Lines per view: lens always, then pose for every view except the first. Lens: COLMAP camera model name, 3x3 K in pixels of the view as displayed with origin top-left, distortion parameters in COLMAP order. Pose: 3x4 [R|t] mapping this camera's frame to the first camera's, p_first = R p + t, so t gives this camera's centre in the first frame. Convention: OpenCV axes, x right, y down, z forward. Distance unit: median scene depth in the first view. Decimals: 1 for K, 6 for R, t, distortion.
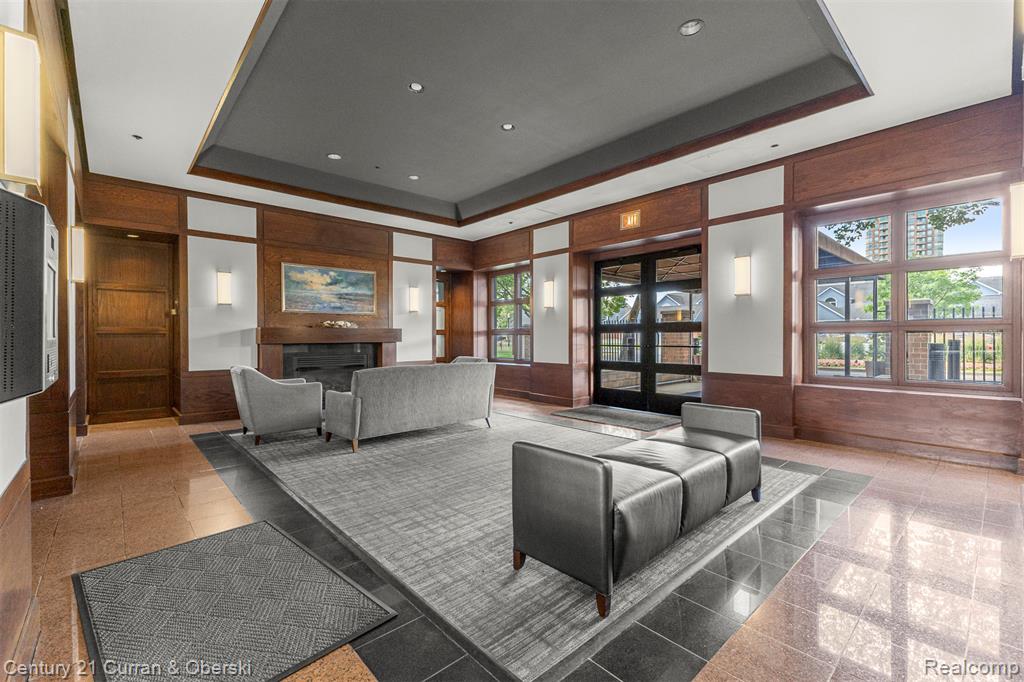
lens RADIAL K [[444.5, 0, 509.6], [0, 444.5, 338.6], [0, 0, 1]] dist [0.015950, 0.000526]
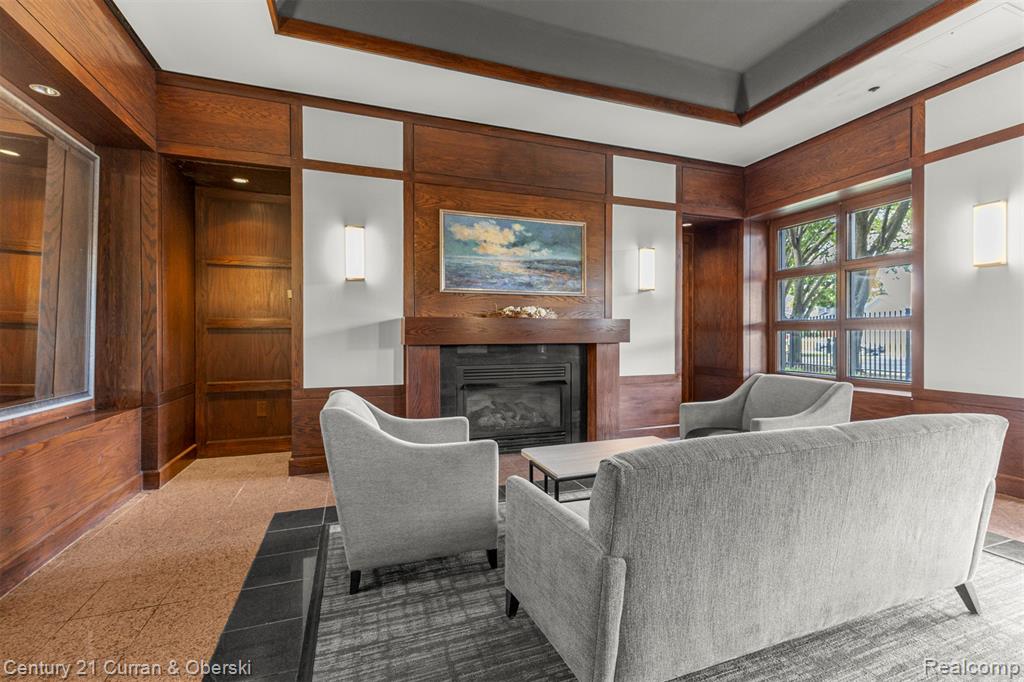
lens RADIAL K [[444.5, 0, 511.3], [0, 444.5, 336.5], [0, 0, 1]] dist [0.015950, 0.000526]
pose [[0.927877, 0.003005, -0.372874, -0.183018], [-0.002691, 0.999995, 0.001362, -0.000533], [0.372876, -0.000260, 0.927881, 0.444949]]
